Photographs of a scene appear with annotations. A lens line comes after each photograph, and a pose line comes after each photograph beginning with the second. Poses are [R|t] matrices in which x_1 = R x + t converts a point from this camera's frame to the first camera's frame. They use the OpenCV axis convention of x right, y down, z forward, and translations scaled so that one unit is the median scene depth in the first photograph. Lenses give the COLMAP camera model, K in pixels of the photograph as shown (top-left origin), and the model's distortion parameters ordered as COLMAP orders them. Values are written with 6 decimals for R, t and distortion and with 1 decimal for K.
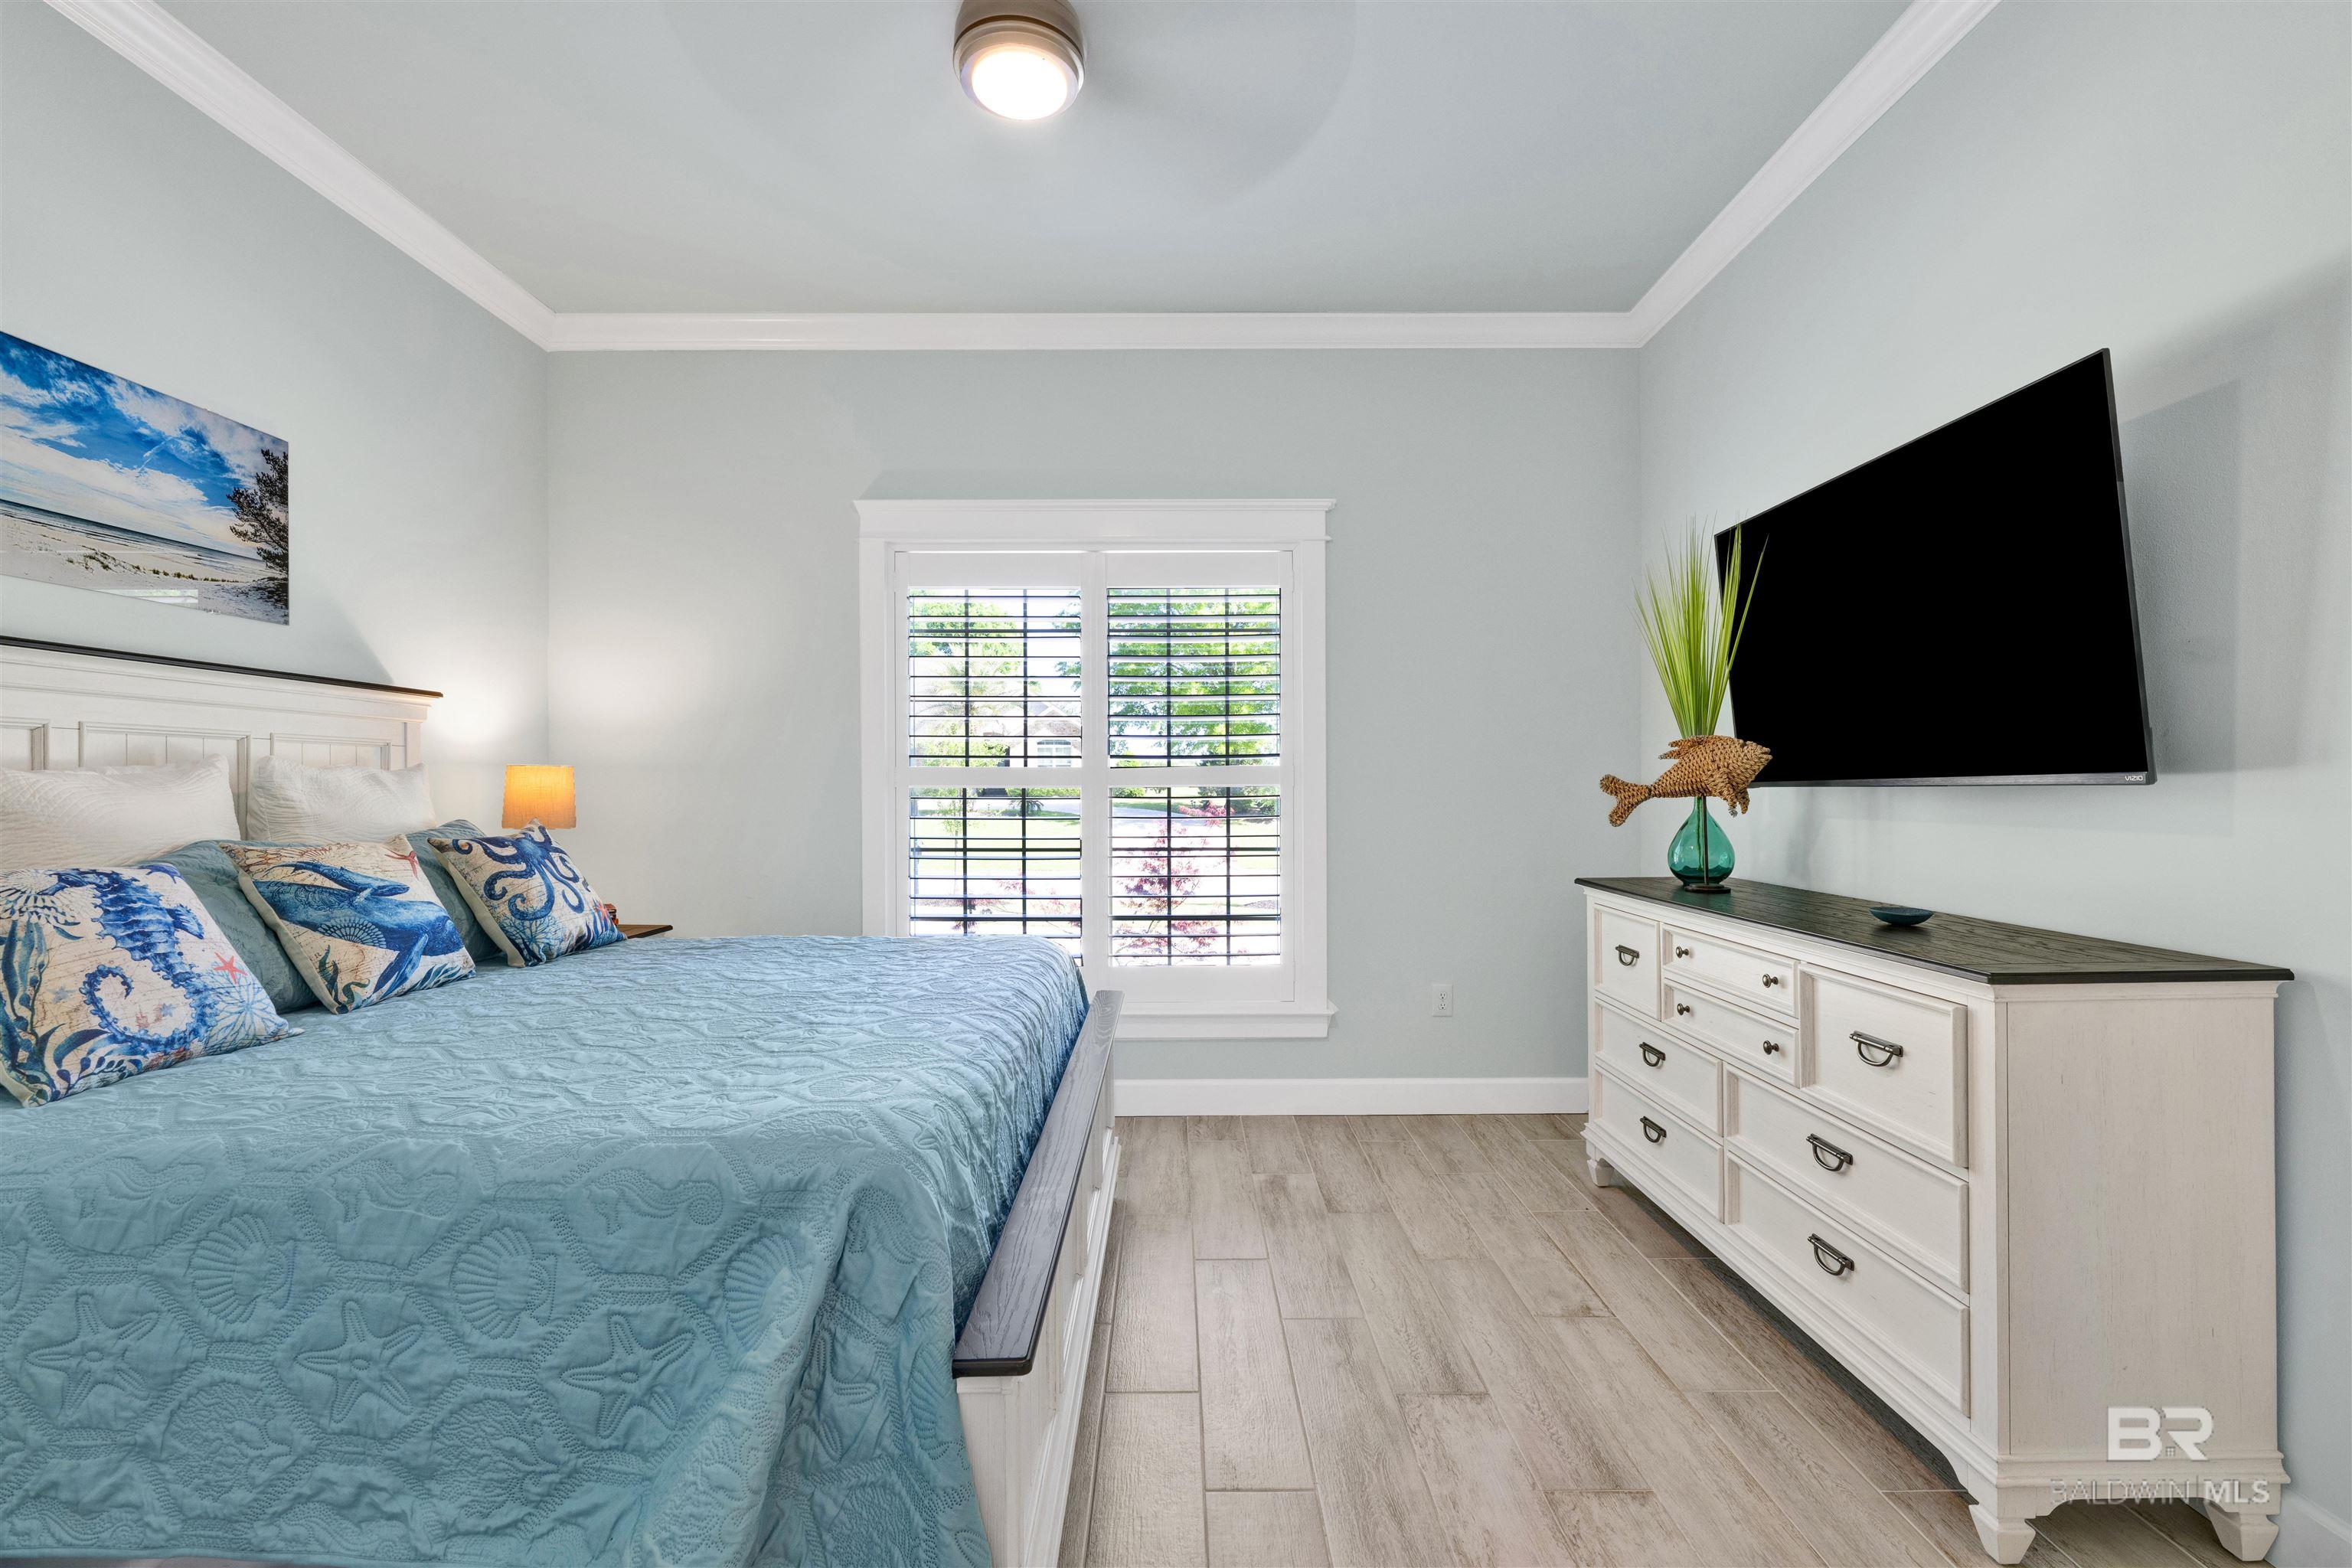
lens RADIAL K [[1008.8, 0, 1185.5], [0, 1008.8, 783.2], [0, 0, 1]] dist [0.001667, -0.000439]
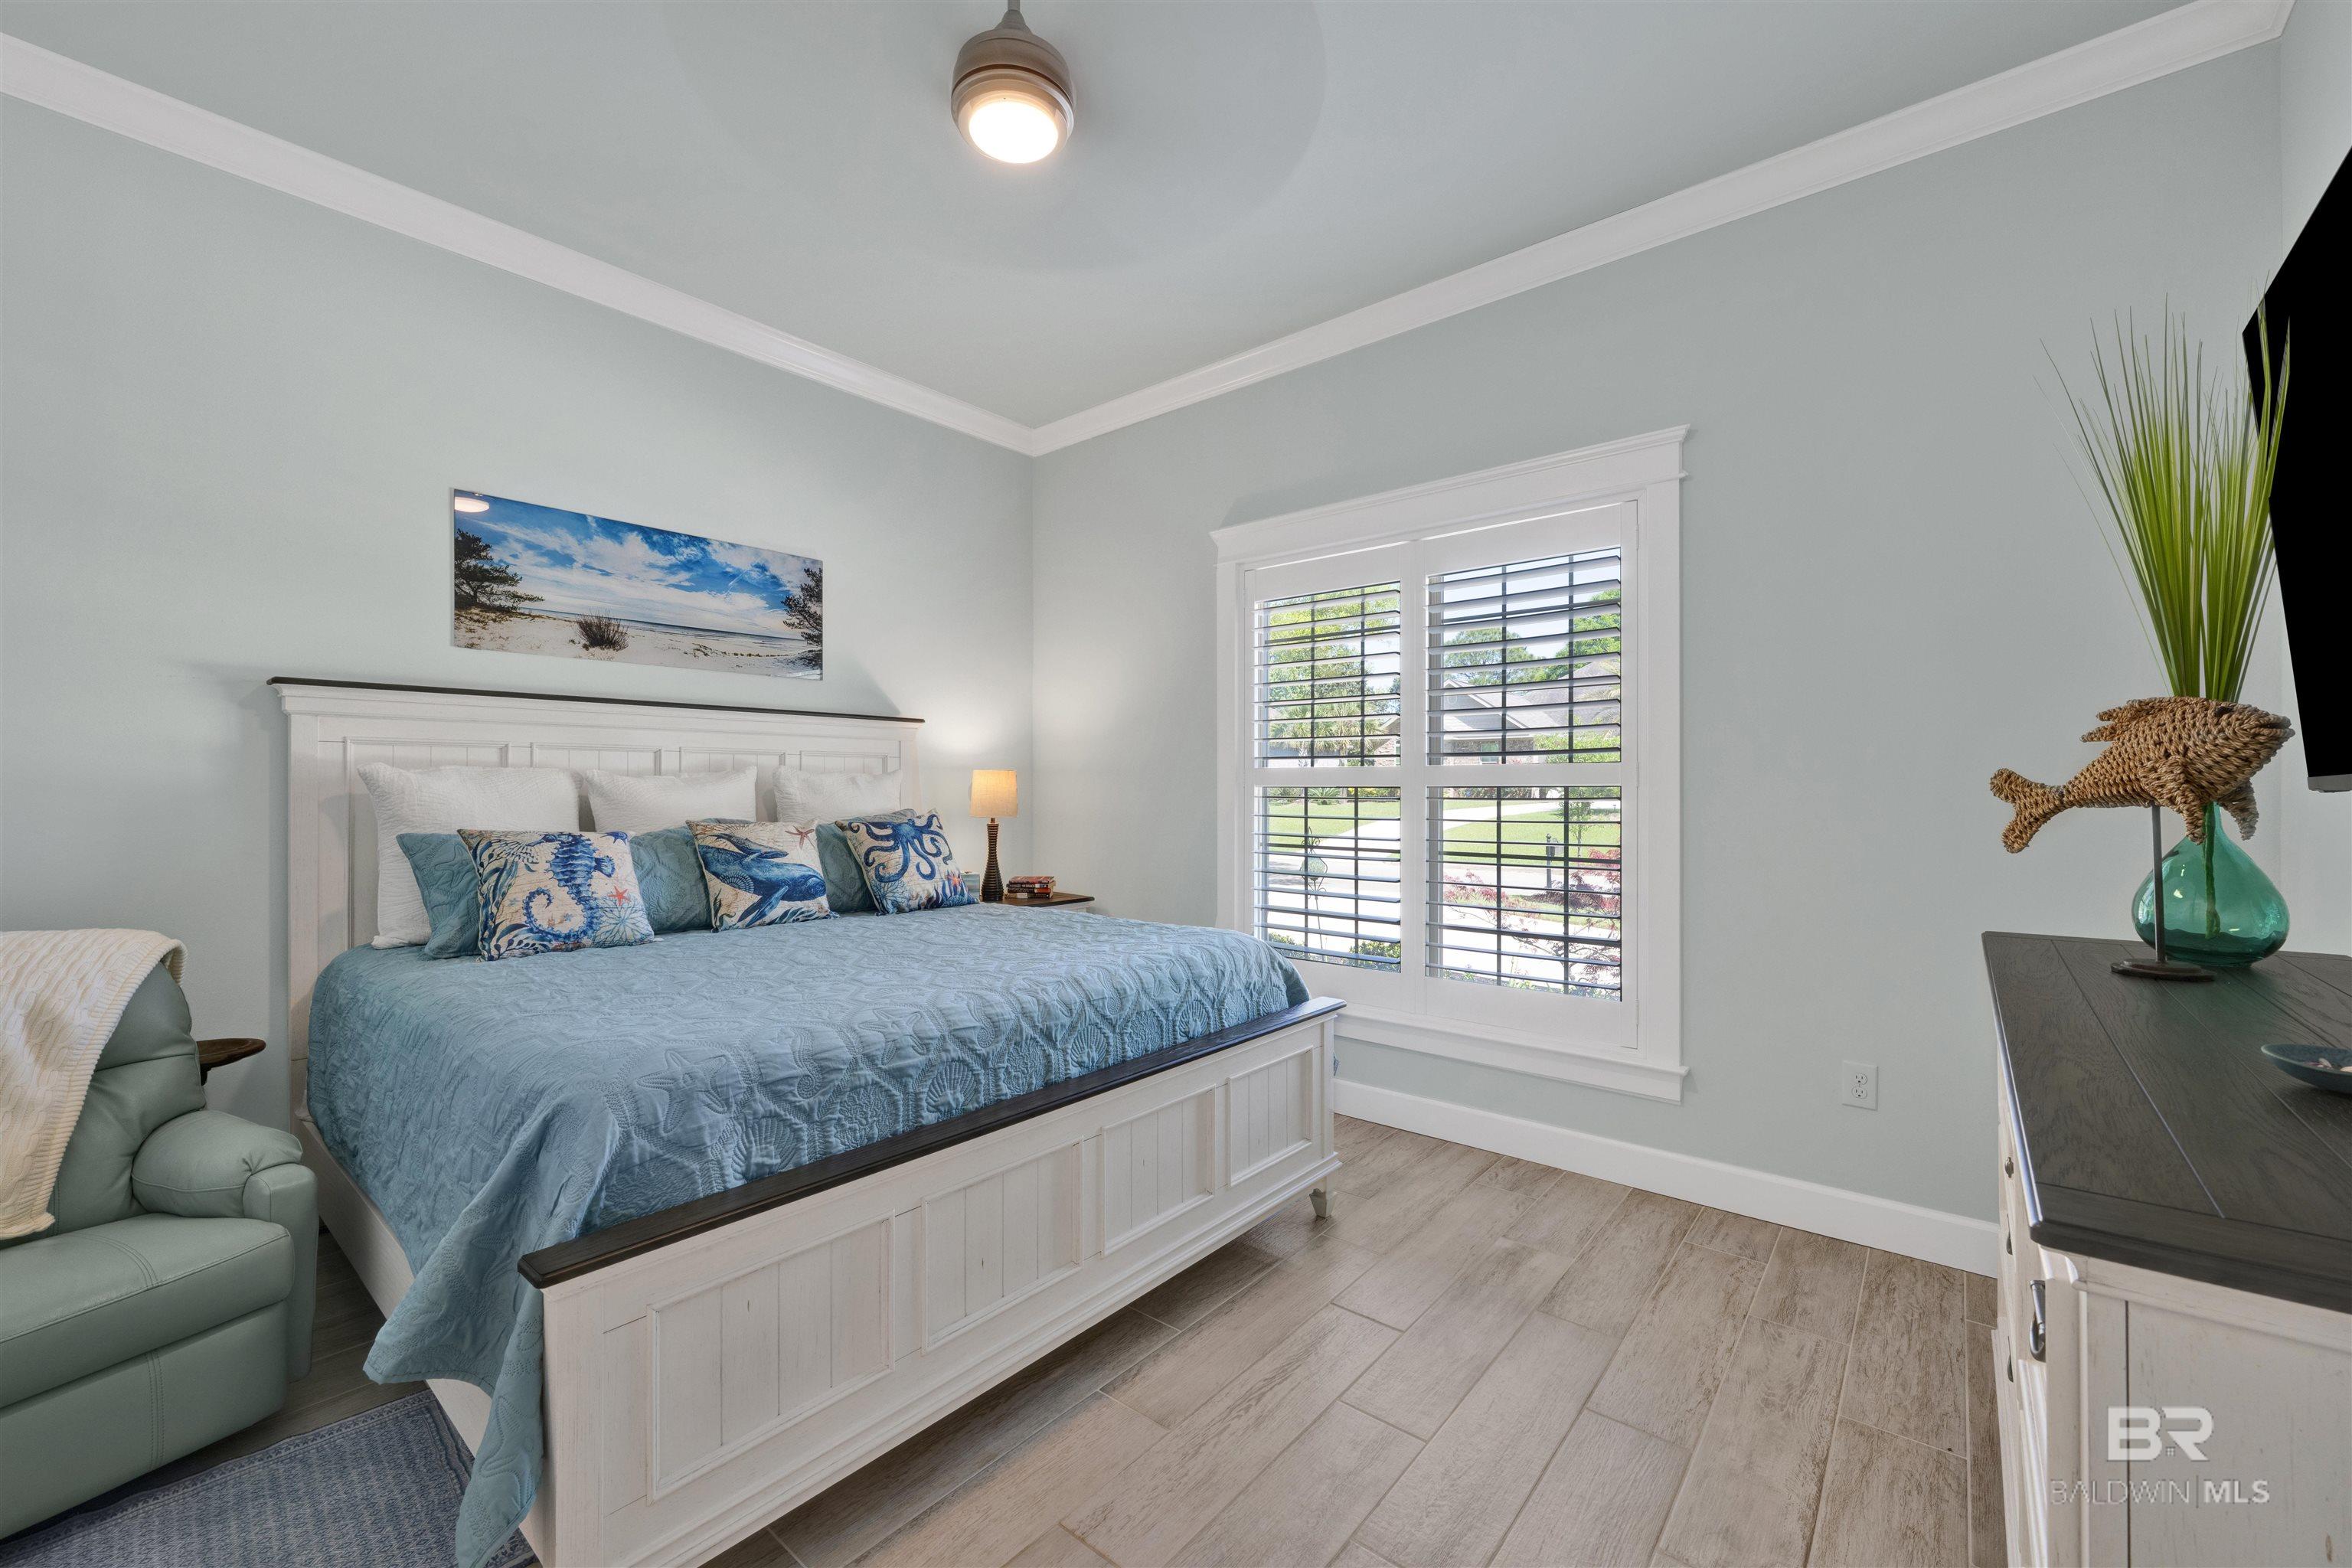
lens RADIAL K [[934.5, 0, 1183.1], [0, 934.5, 785.0], [0, 0, 1]] dist [0.000732, 0.000089]
pose [[0.767487, 0.001281, -0.641064, 0.473680], [0.000482, 0.999997, 0.002576, -0.000346], [0.641065, -0.002286, 0.767483, 0.276371]]
